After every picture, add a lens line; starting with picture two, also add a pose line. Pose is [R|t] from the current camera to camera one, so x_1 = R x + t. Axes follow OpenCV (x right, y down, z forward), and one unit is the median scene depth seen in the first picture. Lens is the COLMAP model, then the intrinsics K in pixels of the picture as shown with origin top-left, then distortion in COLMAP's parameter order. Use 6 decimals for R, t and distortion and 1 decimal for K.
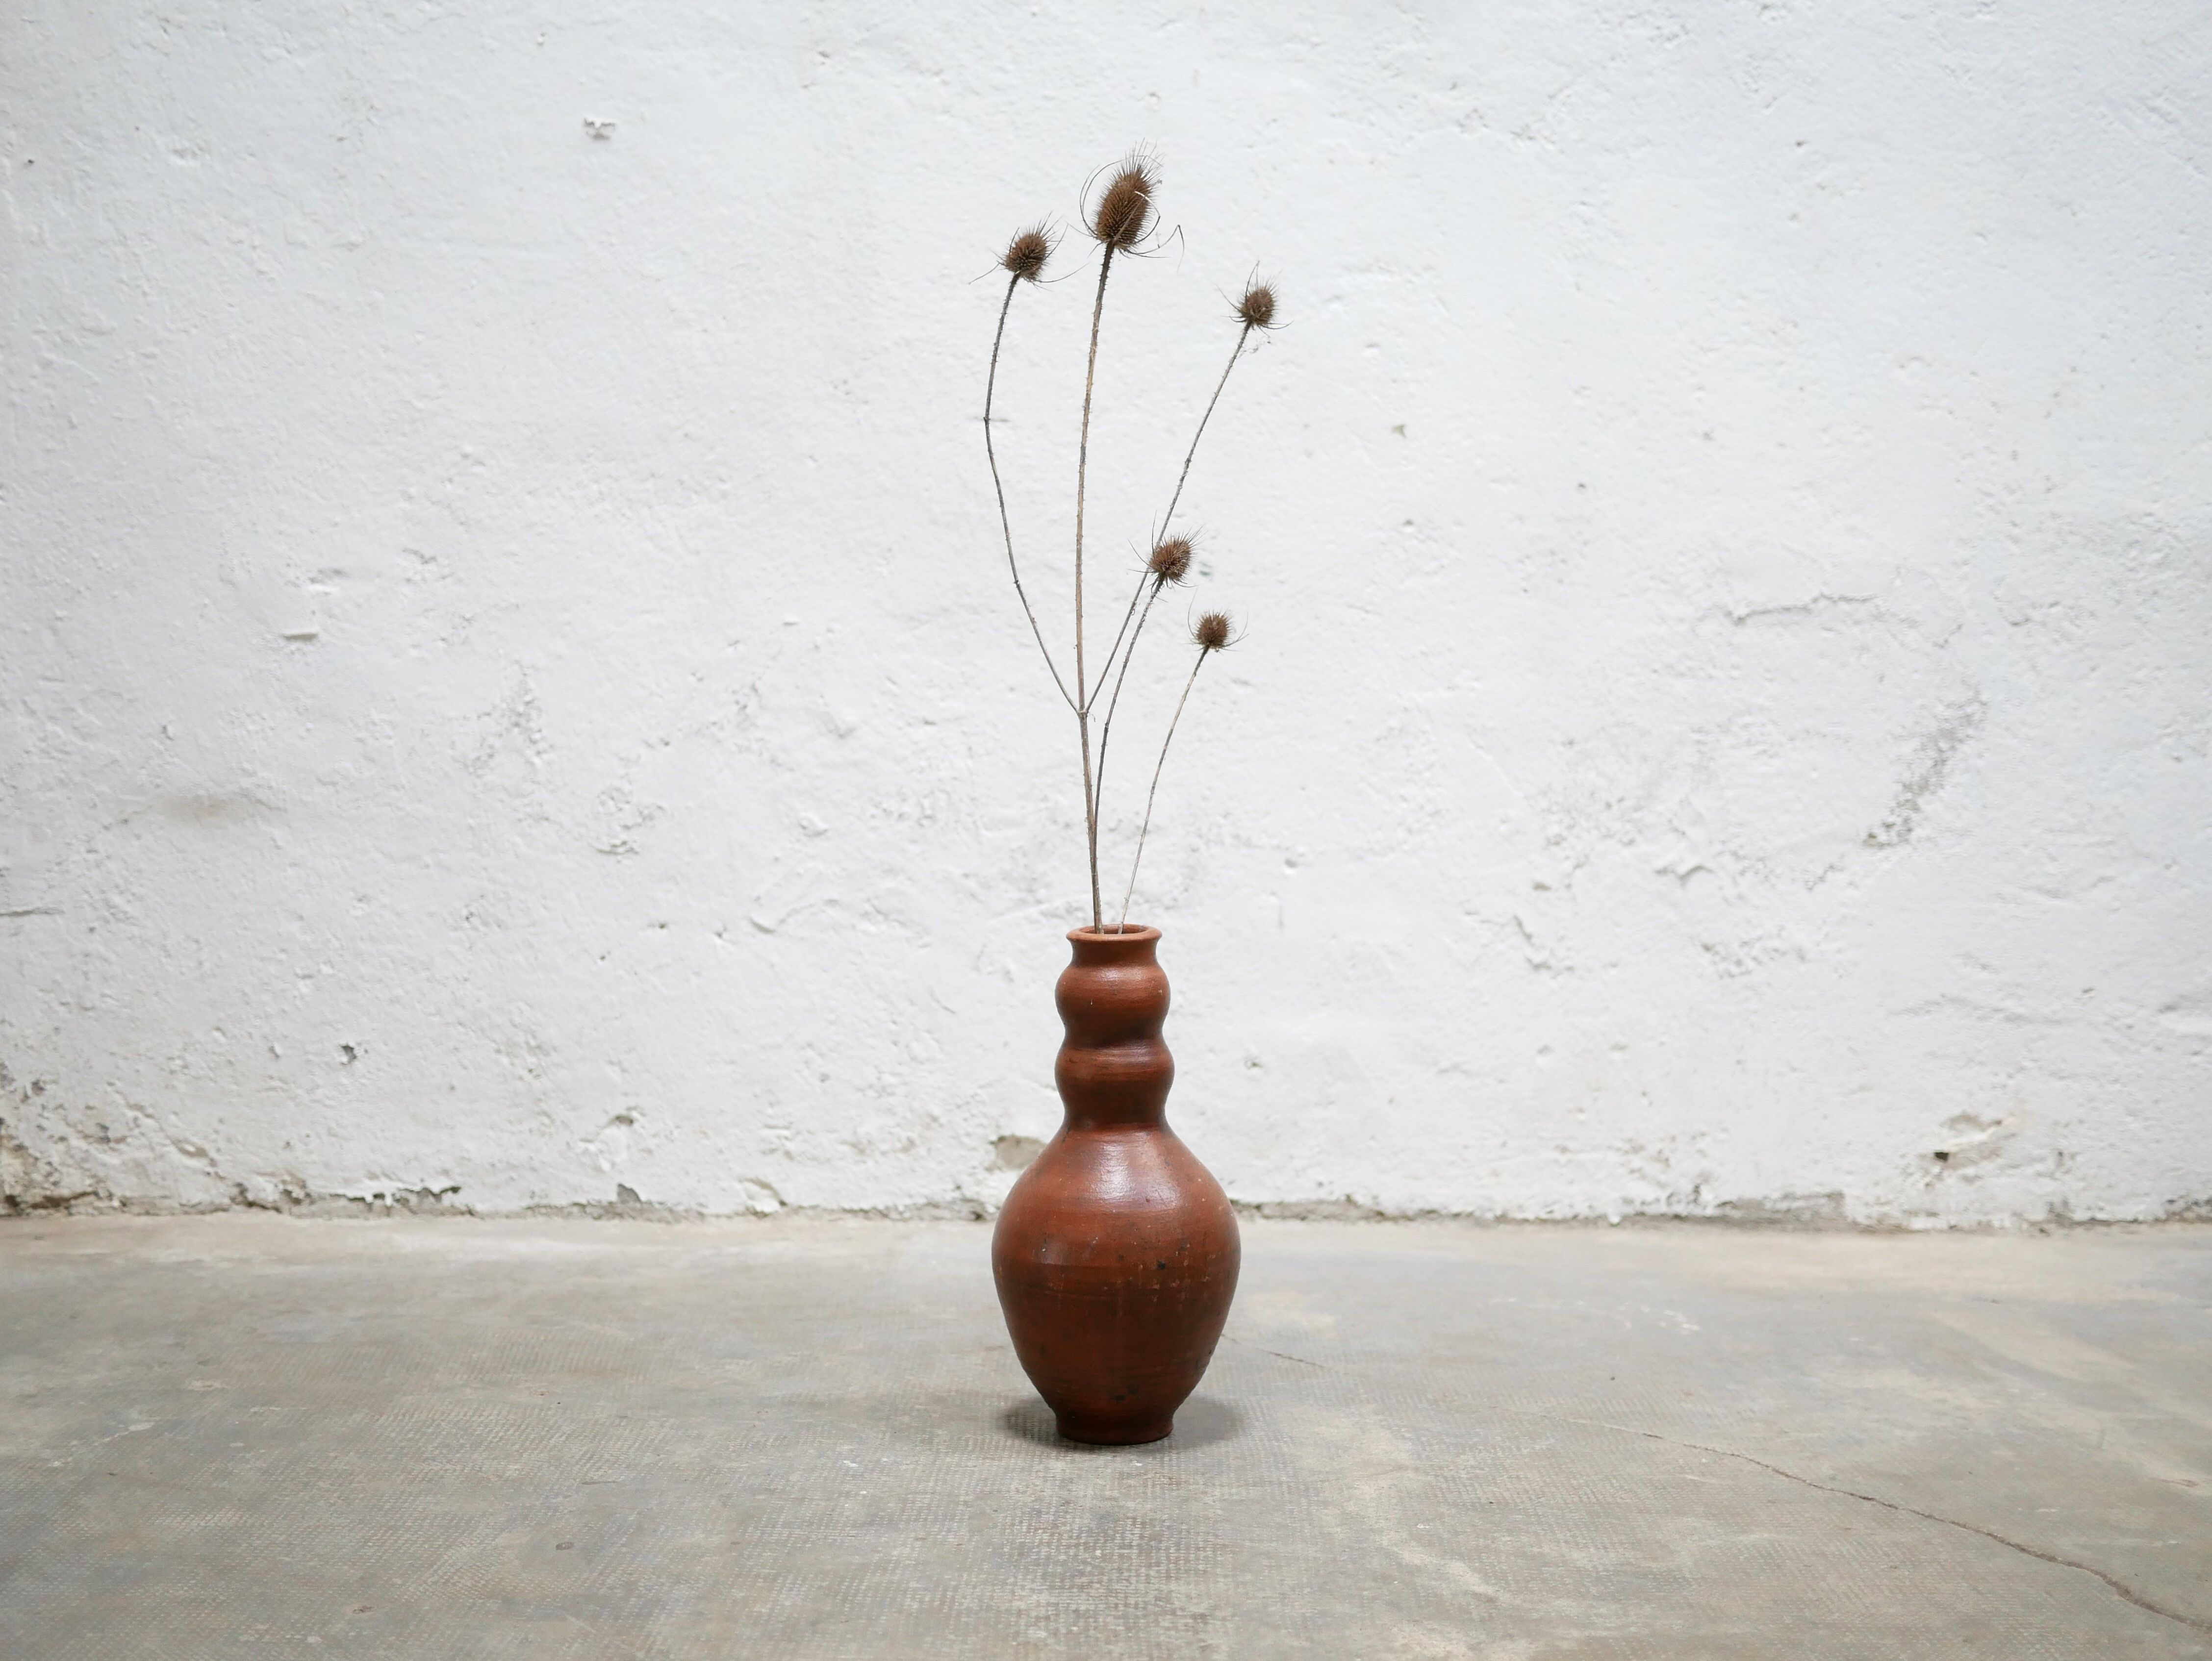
lens RADIAL K [[2545.7, 0, 1110.3], [0, 2545.7, 848.3], [0, 0, 1]] dist [-0.021190, 0.038095]
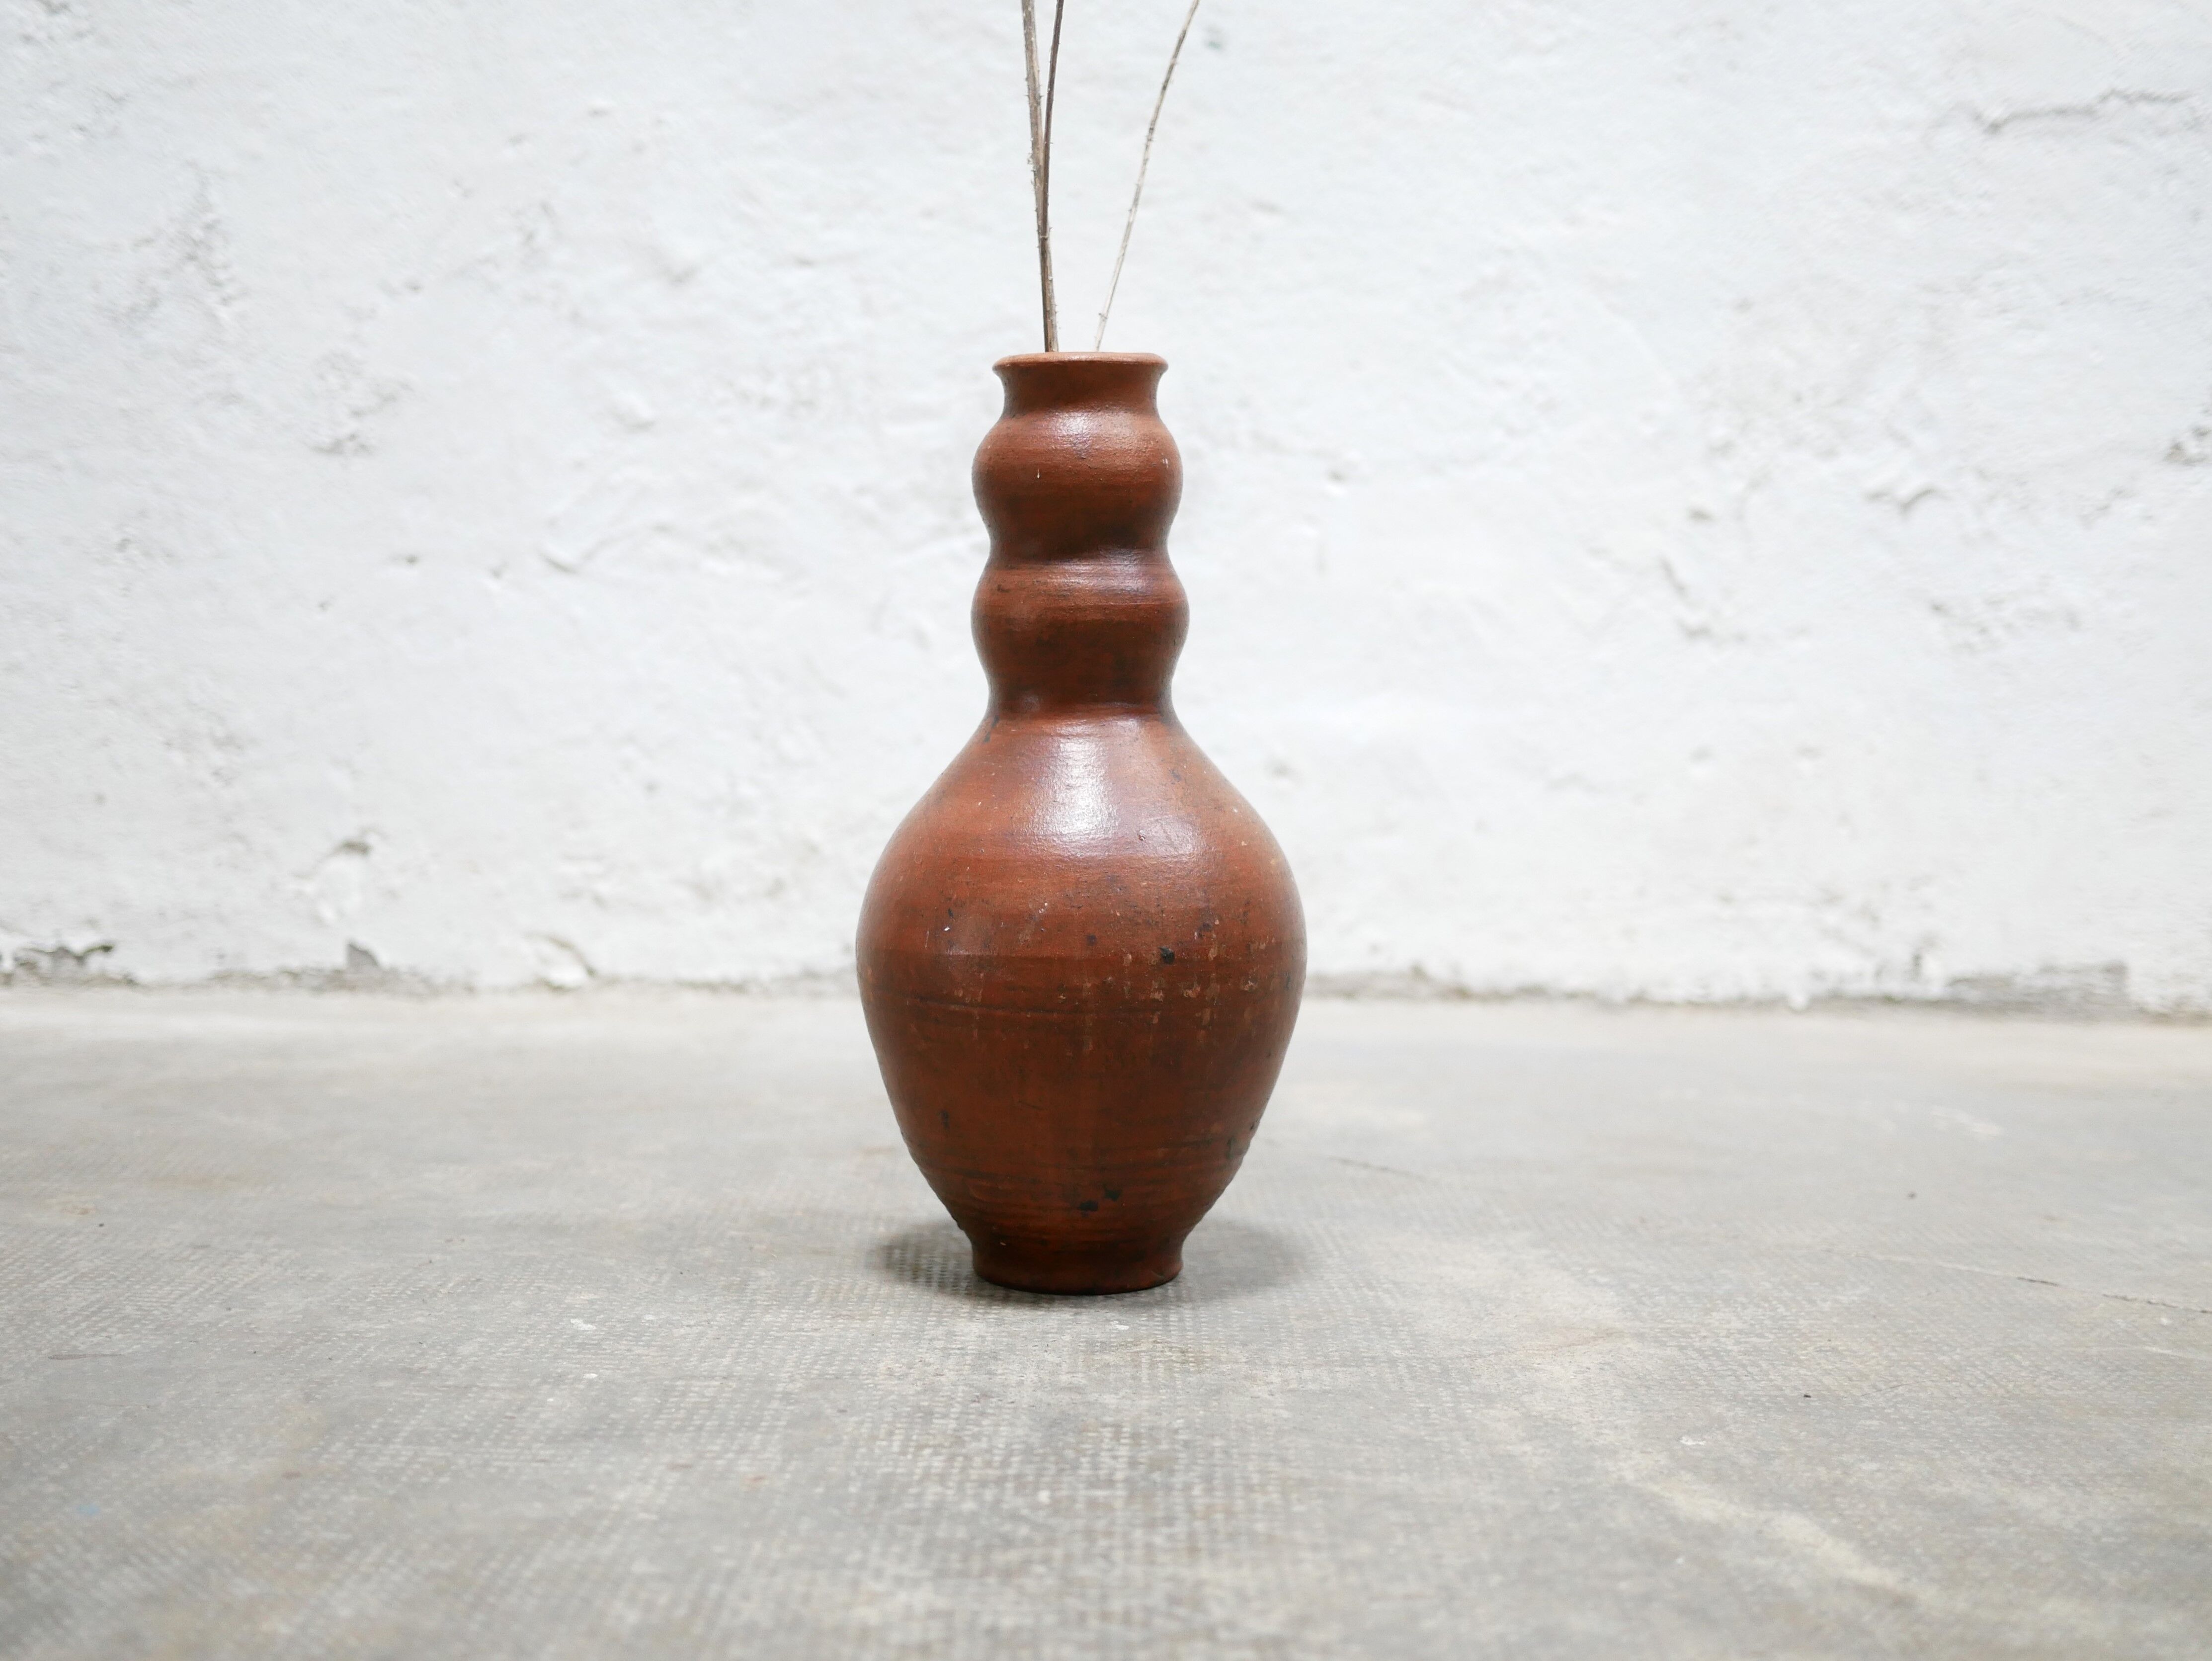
lens RADIAL K [[2584.1, 0, 1106.0], [0, 2584.1, 830.5], [0, 0, 1]] dist [-0.019071, 0.022025]
pose [[0.999896, 0.004045, 0.013818, -0.000170], [-0.004429, 0.999601, 0.027887, 0.082355], [-0.013700, -0.027945, 0.999516, 0.308425]]
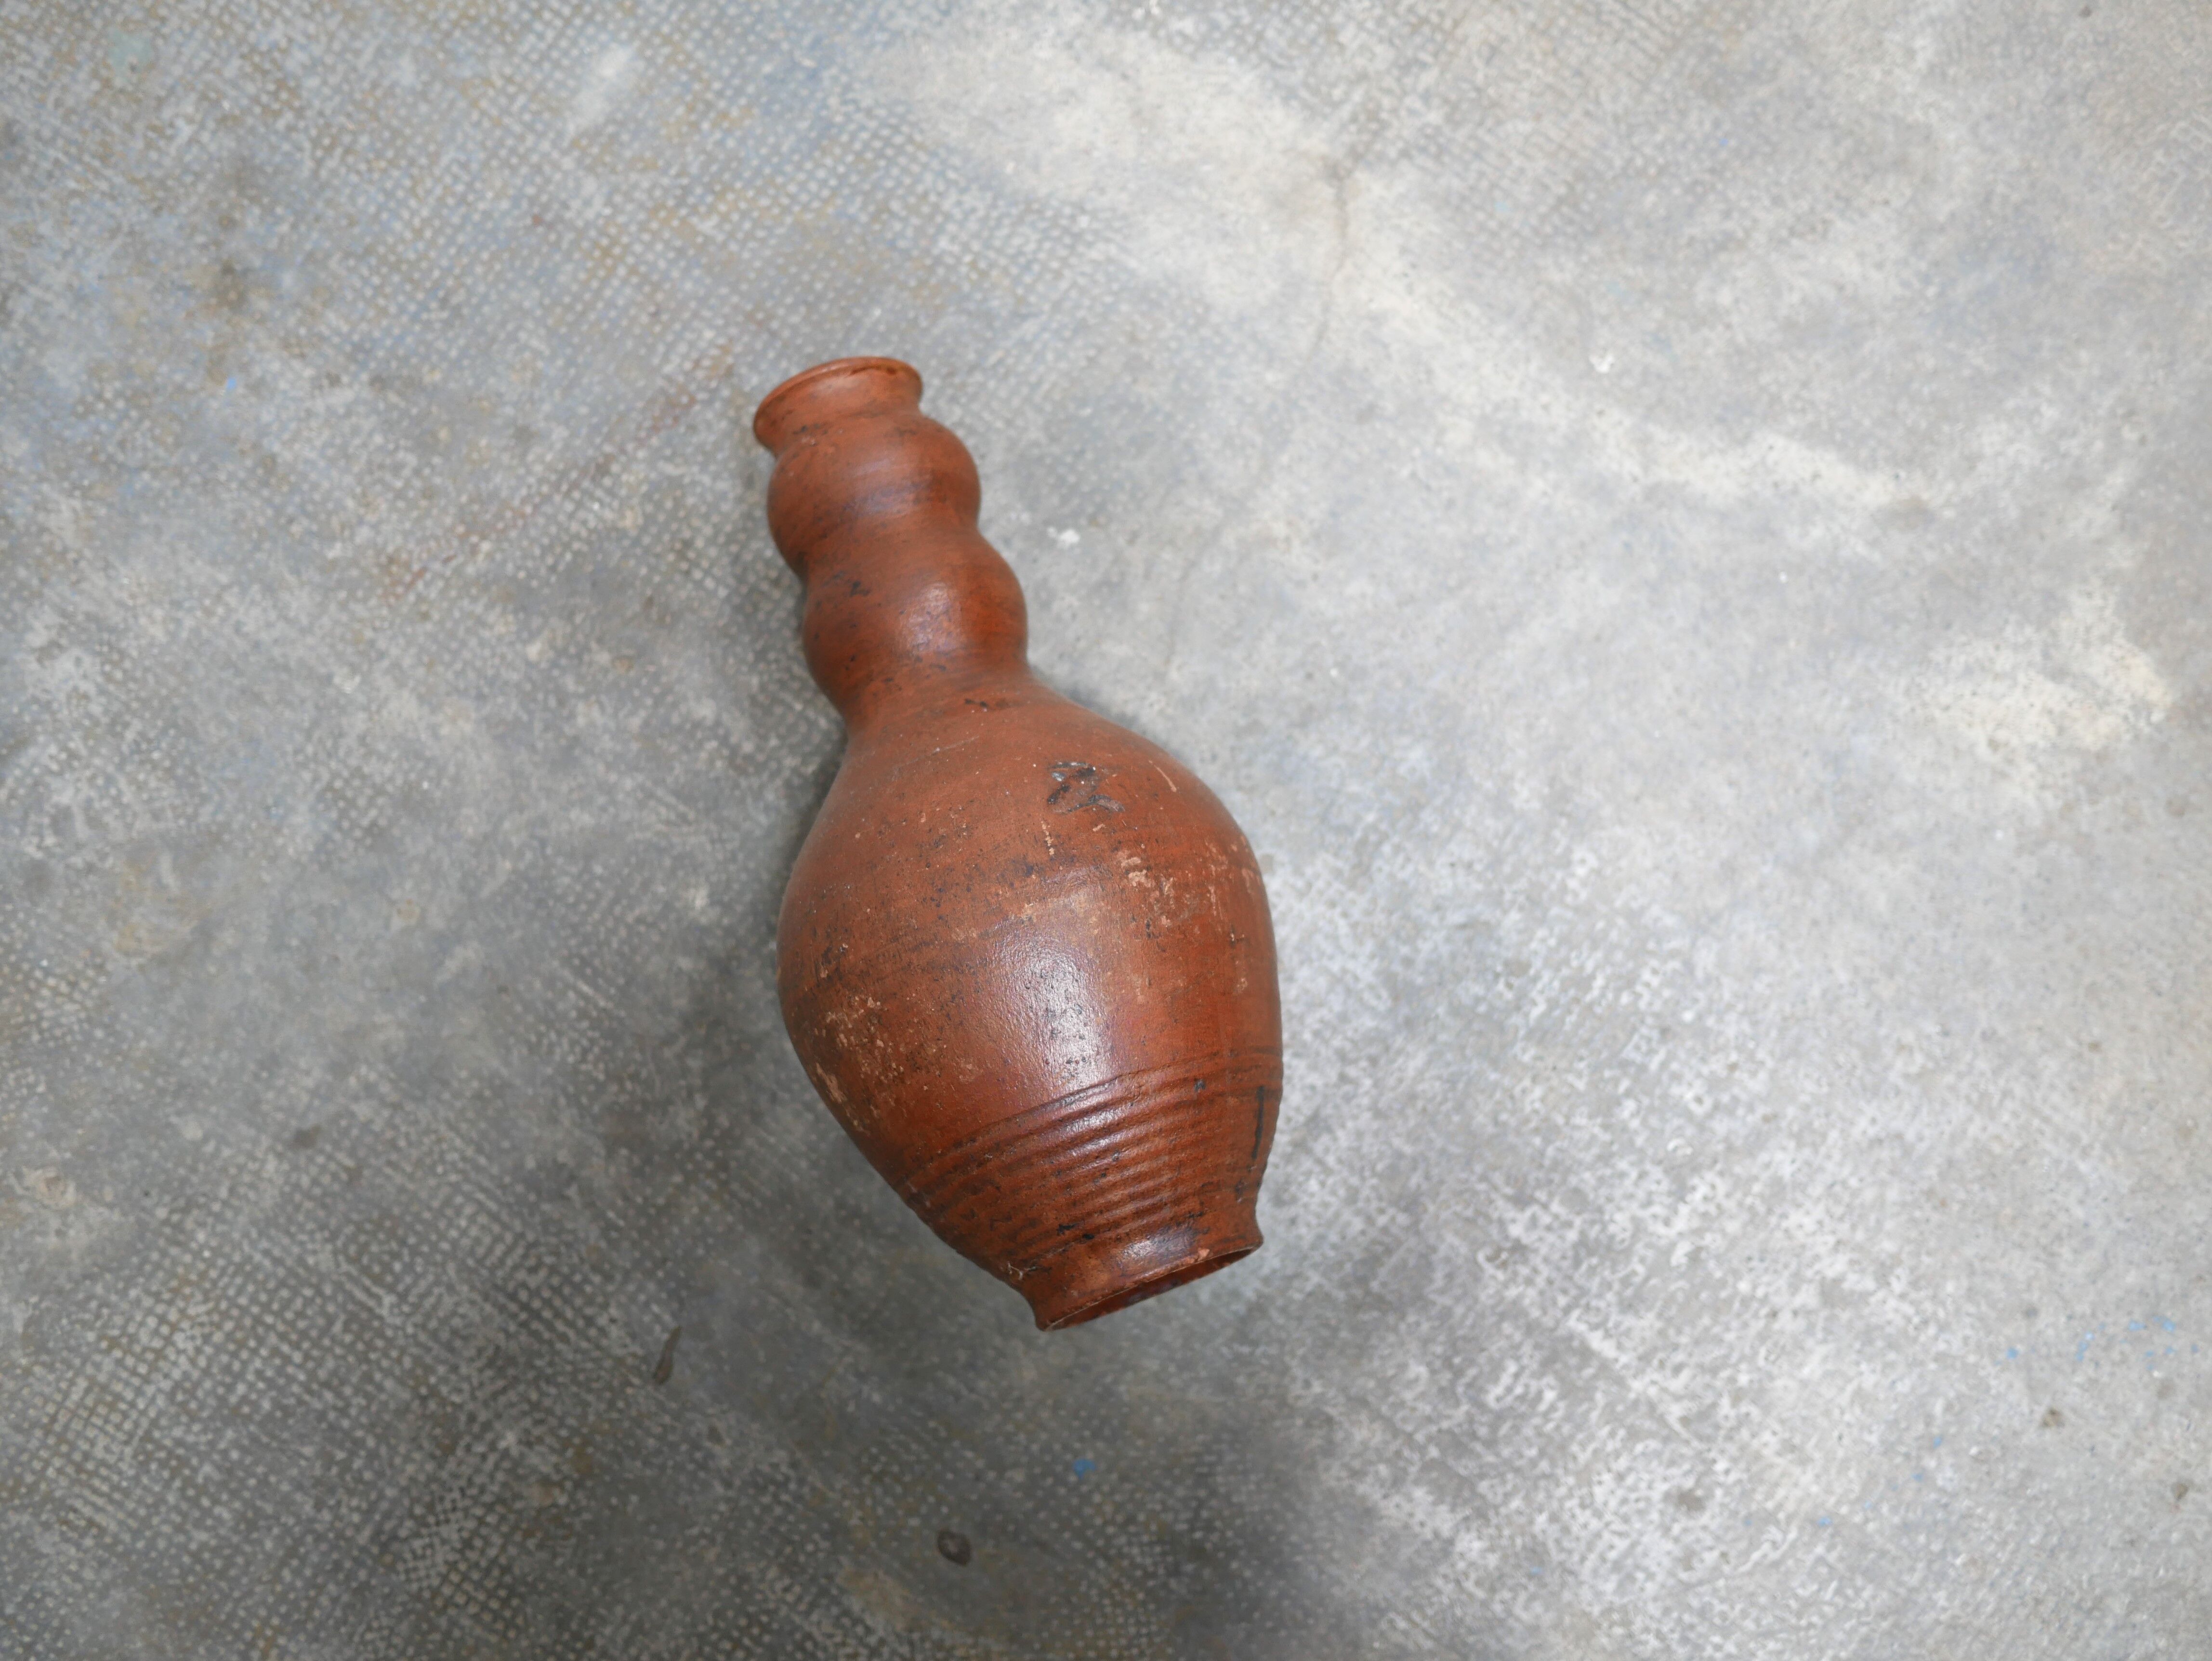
lens RADIAL K [[2675.7, 0, 1106.0], [0, 2675.7, 830.5], [0, 0, 1]] dist [-0.020507, 0.017655]
pose [[0.580102, -0.814531, -0.004506, -0.024422], [0.075263, 0.048092, 0.996003, -0.244081], [-0.811059, -0.578123, 0.089202, 0.604990]]
